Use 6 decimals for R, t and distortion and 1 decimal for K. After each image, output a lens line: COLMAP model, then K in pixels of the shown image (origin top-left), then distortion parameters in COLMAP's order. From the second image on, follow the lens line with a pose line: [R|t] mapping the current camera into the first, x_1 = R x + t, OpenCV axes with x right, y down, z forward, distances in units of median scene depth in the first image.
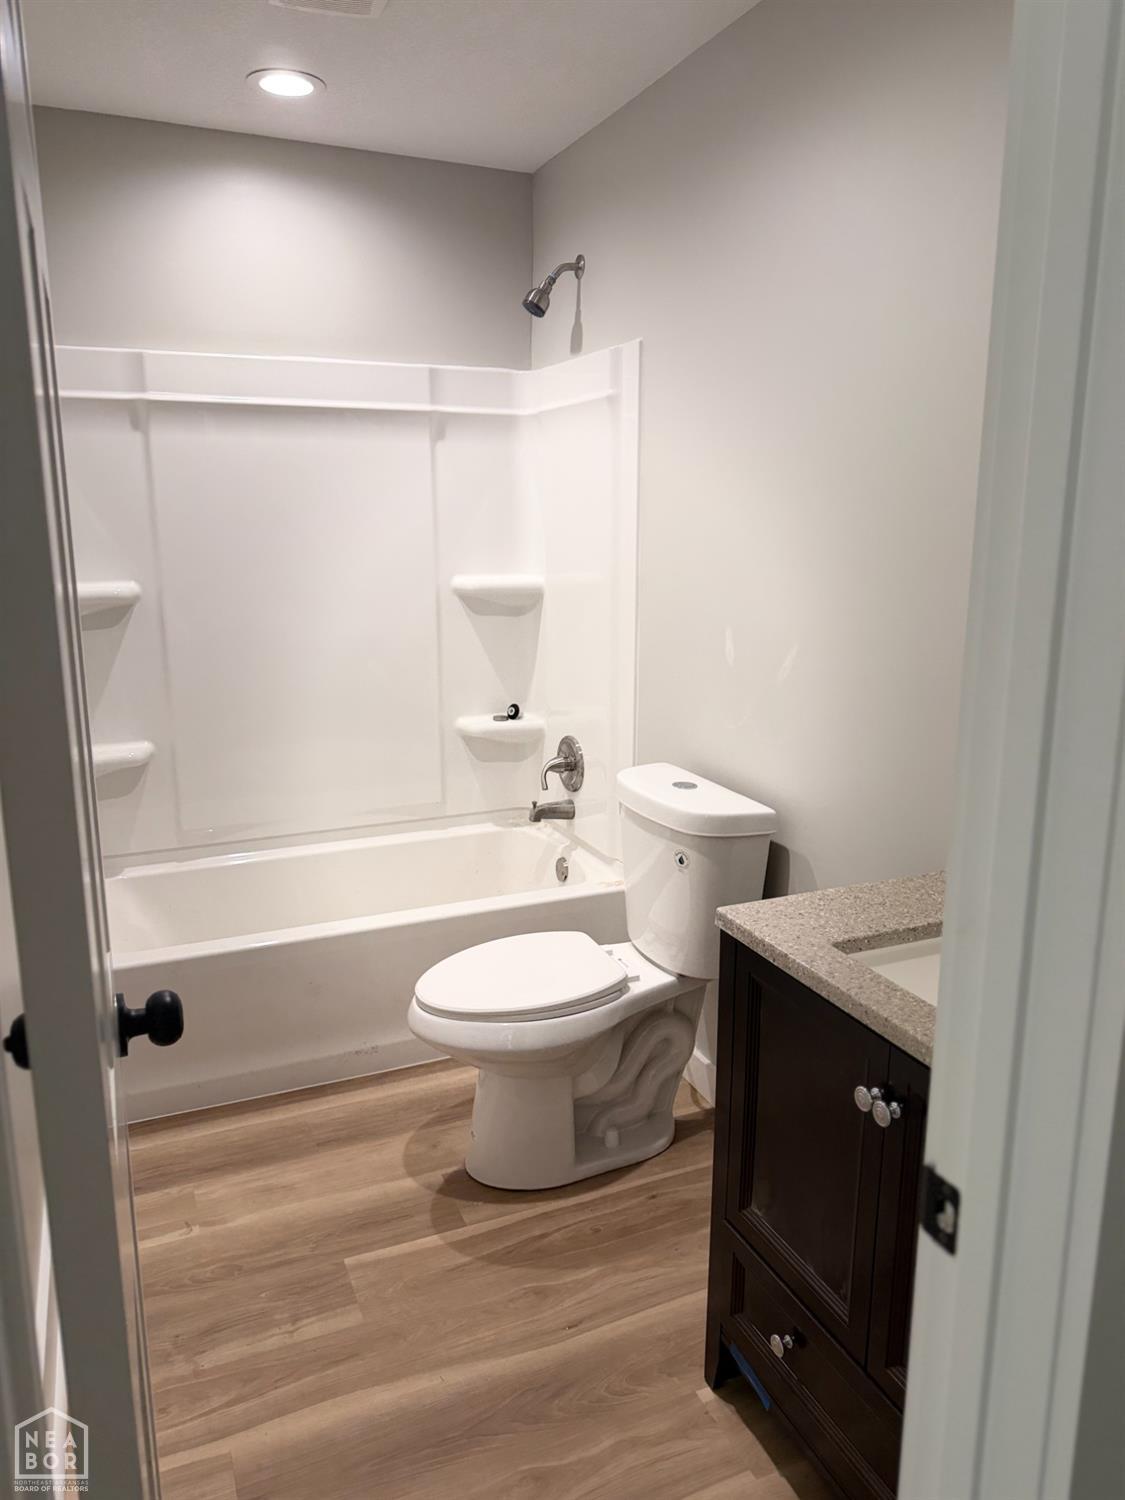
lens RADIAL K [[1062.7, 0, 573.9], [0, 1062.7, 749.4], [0, 0, 1]] dist [0.038052, -0.041742]
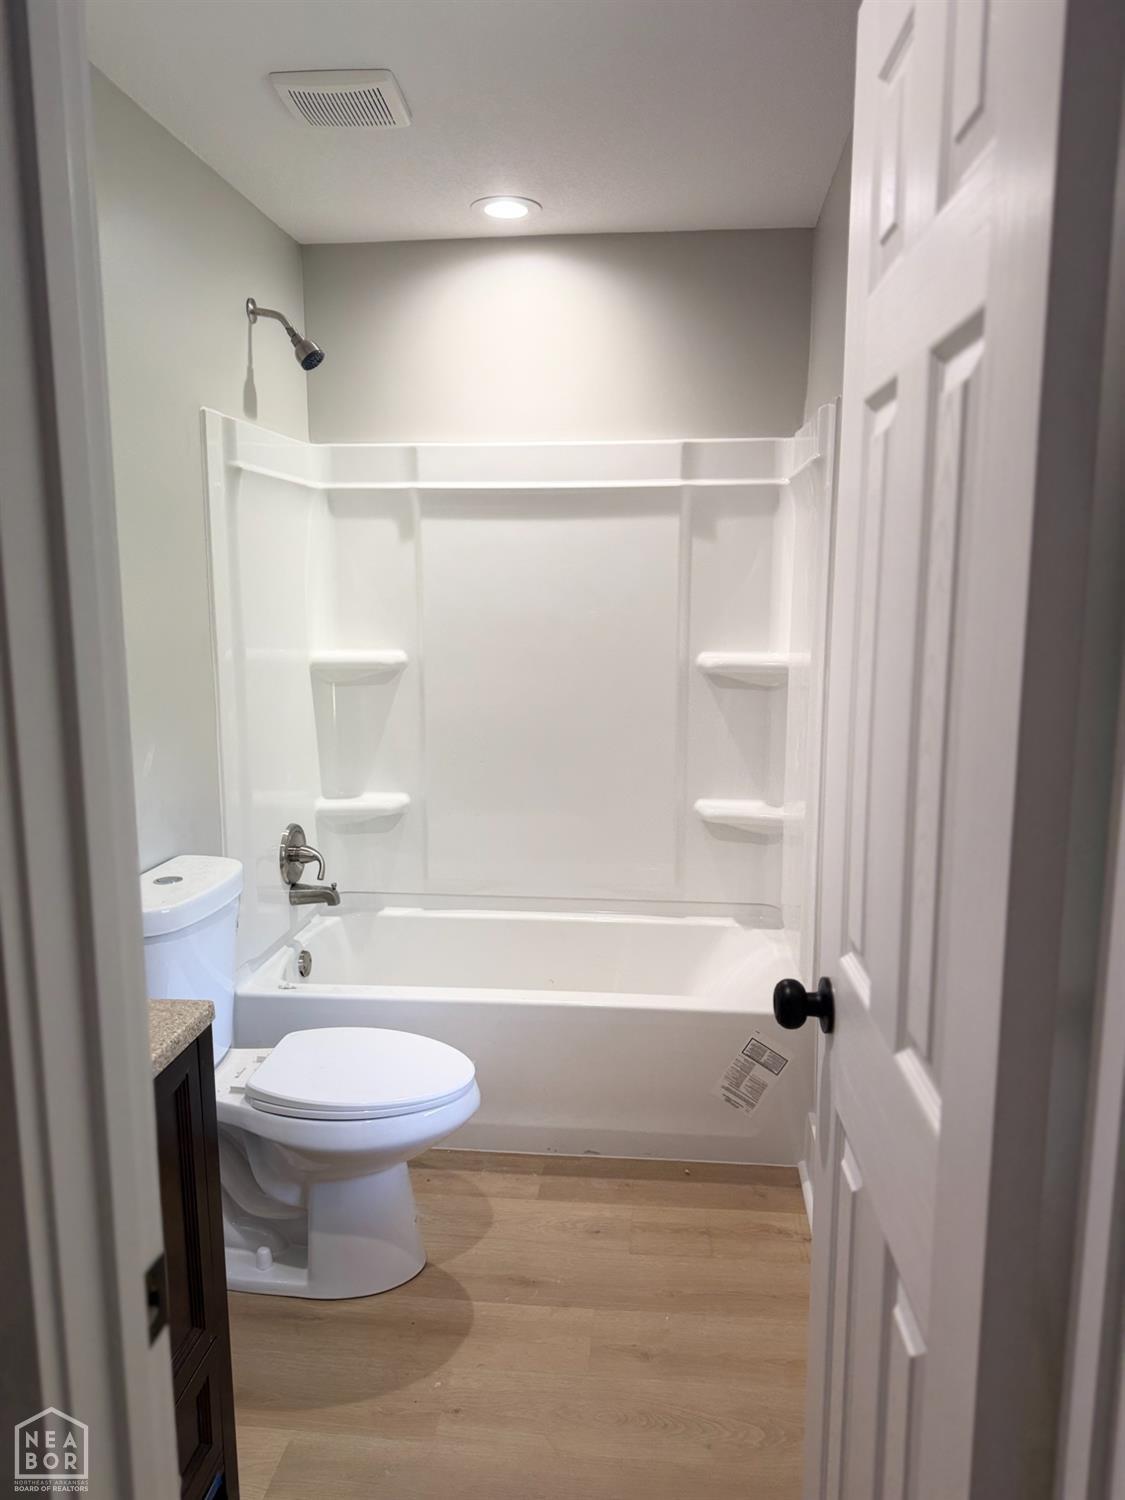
lens RADIAL K [[1062.7, 0, 563.8], [0, 1062.7, 753.3], [0, 0, 1]] dist [0.038052, -0.041742]
pose [[0.880019, 0.072791, -0.469328, 0.248308], [-0.105518, 0.993453, -0.043772, -0.019613], [0.463069, 0.088043, 0.881939, 0.110360]]
